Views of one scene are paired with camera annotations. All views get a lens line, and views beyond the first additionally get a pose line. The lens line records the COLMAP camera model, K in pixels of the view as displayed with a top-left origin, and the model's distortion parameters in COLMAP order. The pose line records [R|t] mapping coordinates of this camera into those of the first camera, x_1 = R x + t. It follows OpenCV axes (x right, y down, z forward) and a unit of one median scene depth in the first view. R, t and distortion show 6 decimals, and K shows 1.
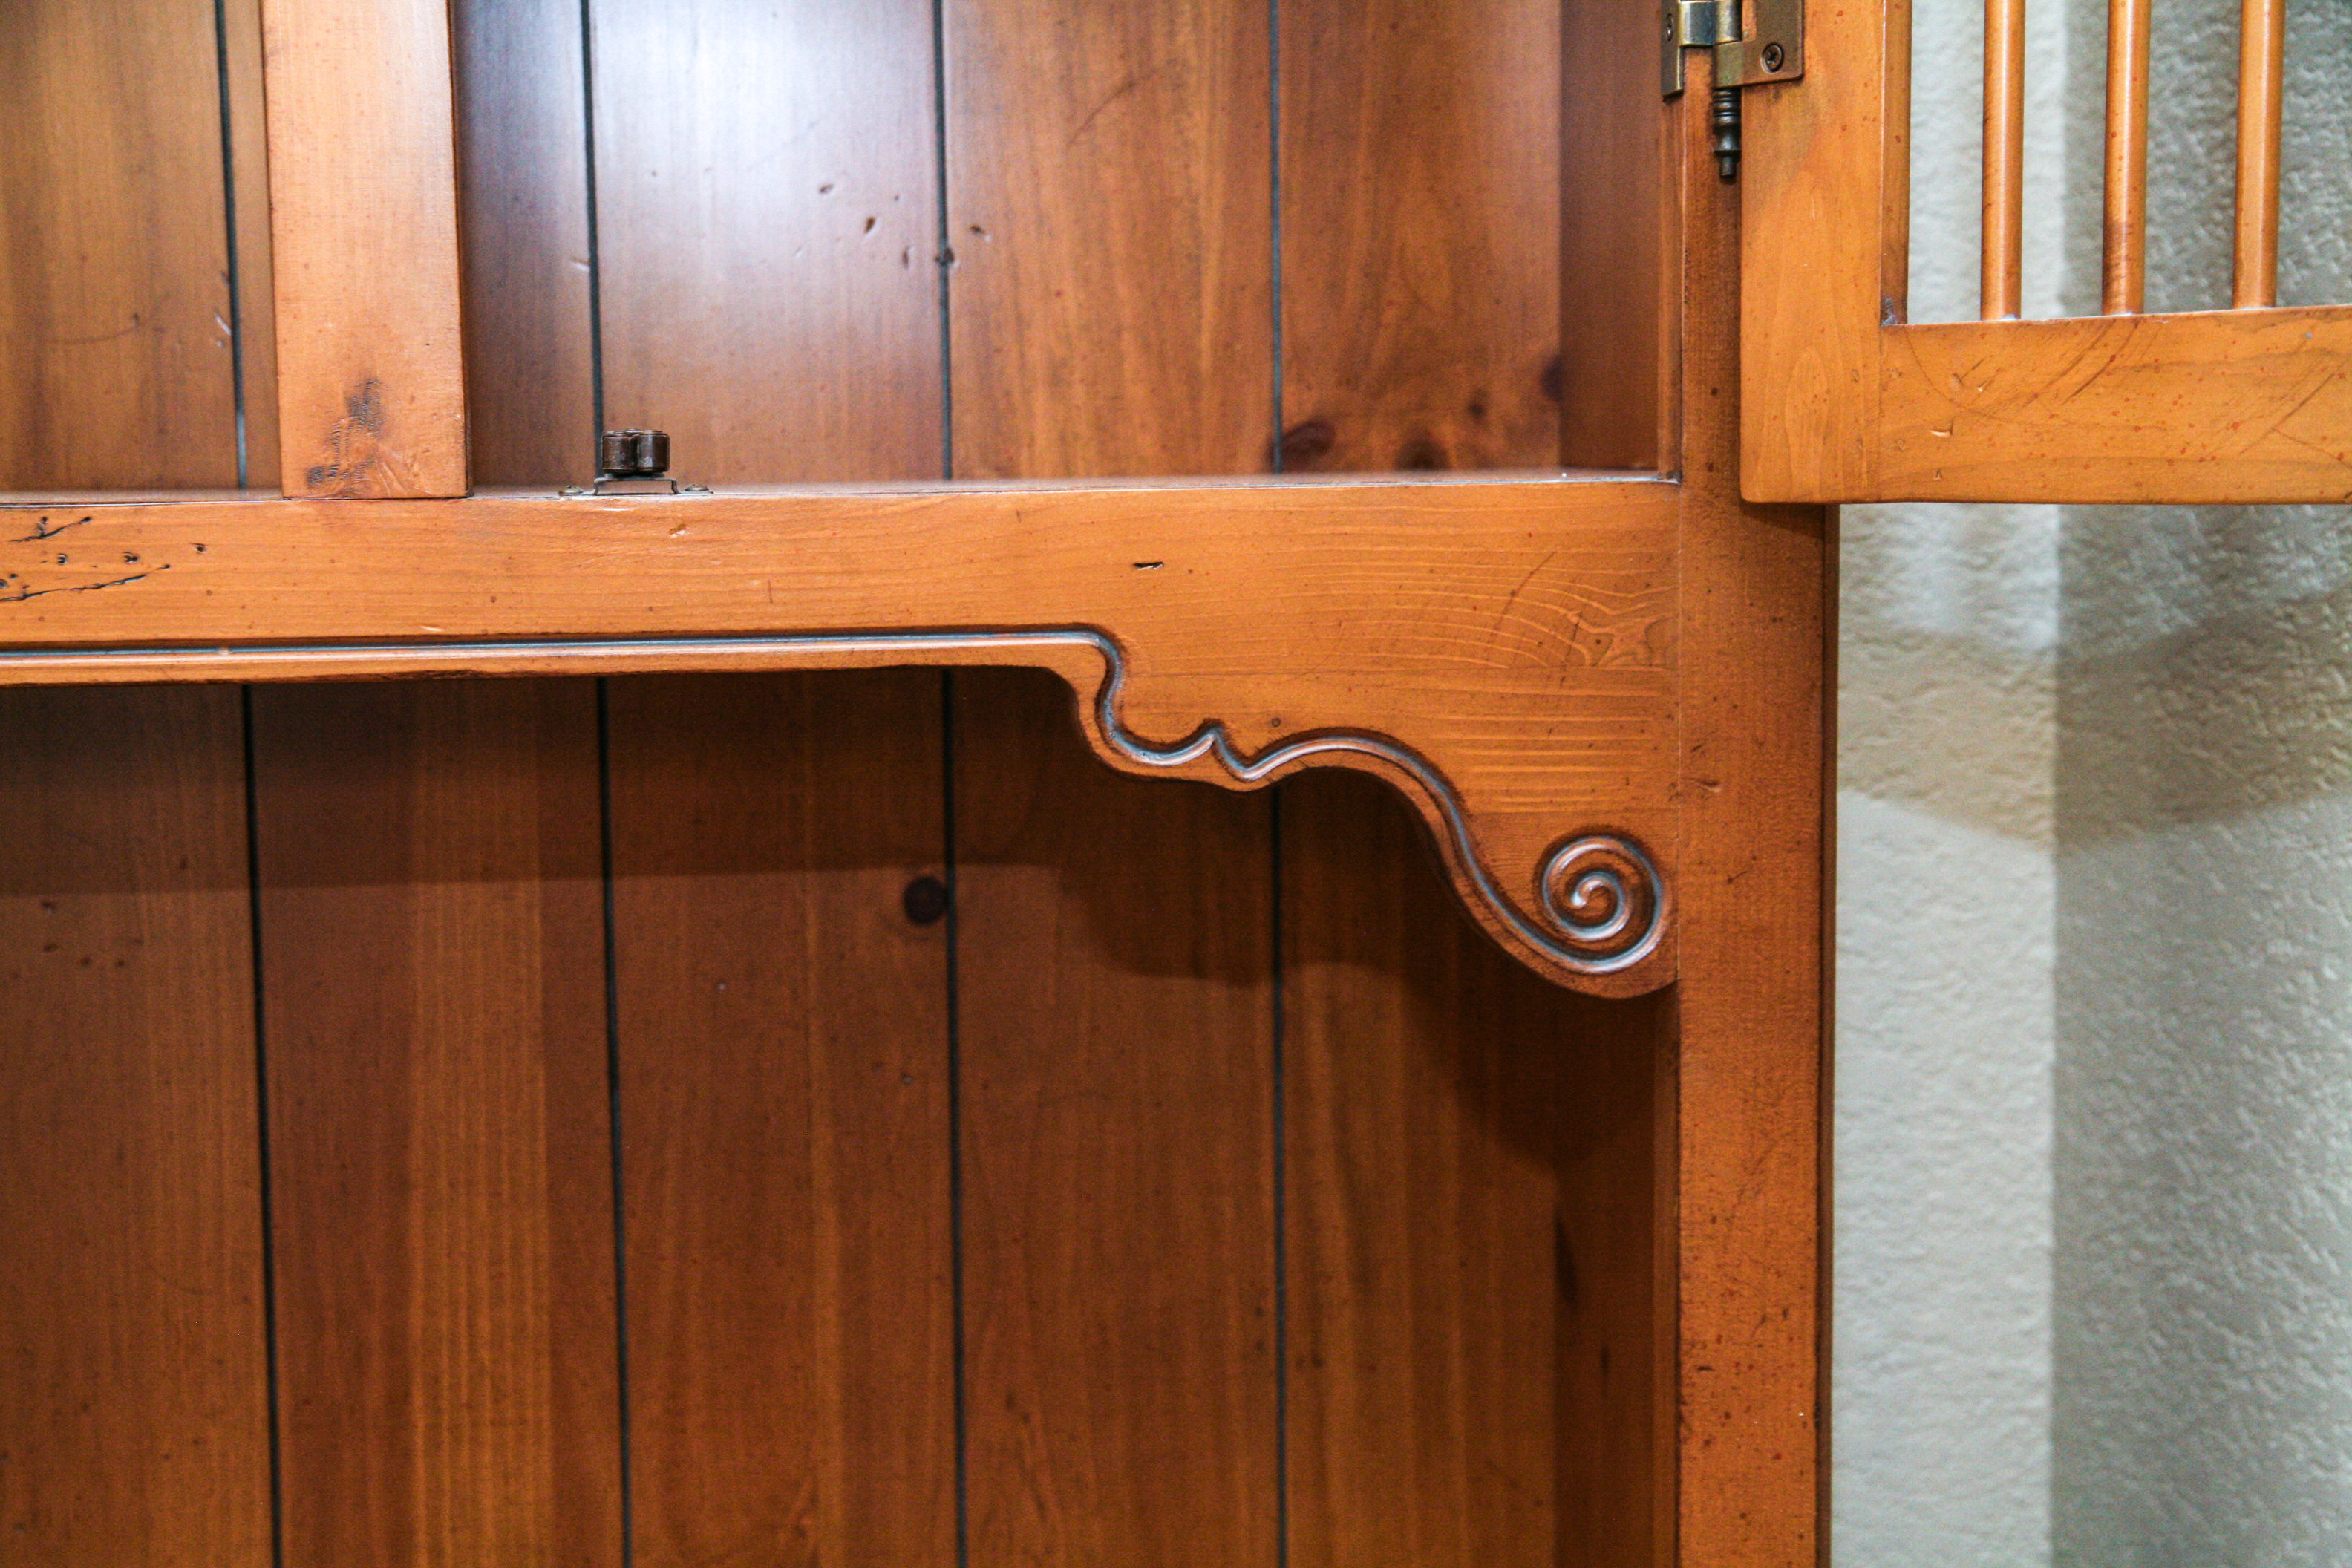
lens RADIAL K [[3490.4, 0, 1200.3], [0, 3490.4, 788.3], [0, 0, 1]] dist [0.046547, 0.000000]
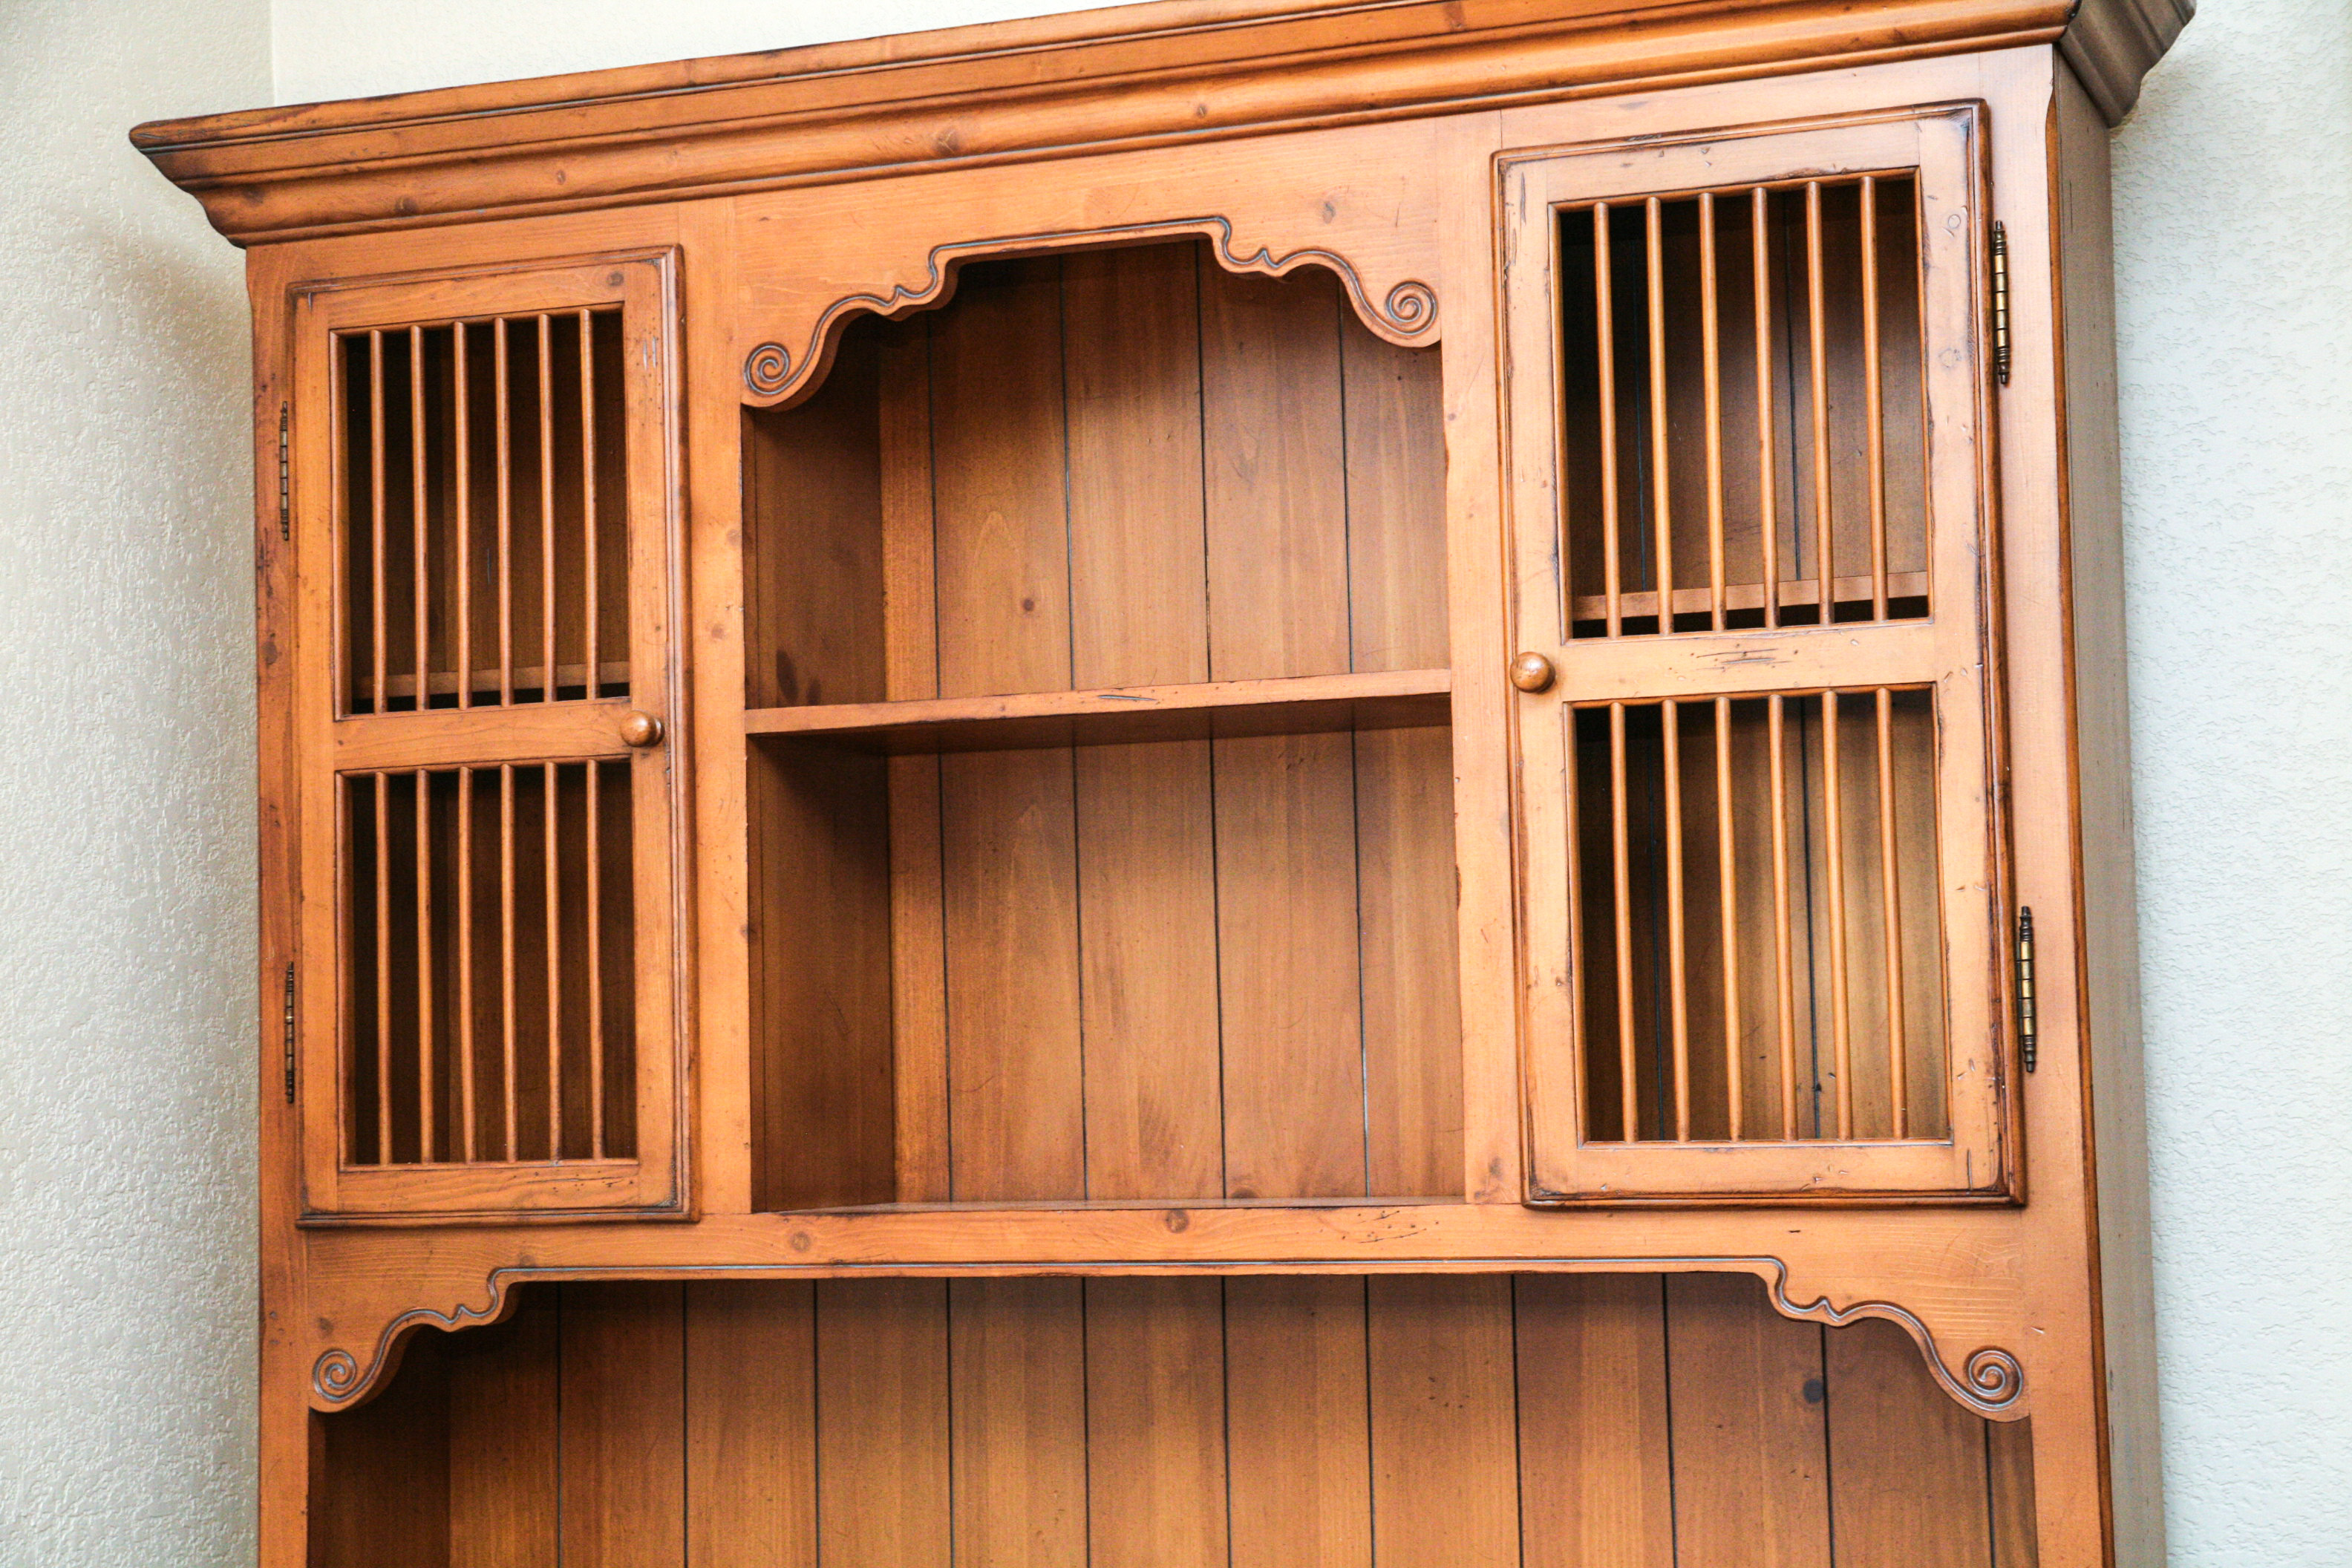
lens RADIAL K [[4075.1, 0, 1089.9], [0, 4075.1, 688.7], [0, 0, 1]] dist [0.099901, 0.000000]
pose [[0.868998, -0.058699, -0.491321, 0.954210], [-0.035920, 0.982836, -0.180953, 0.096185], [0.493510, 0.174896, 0.851974, -1.705299]]
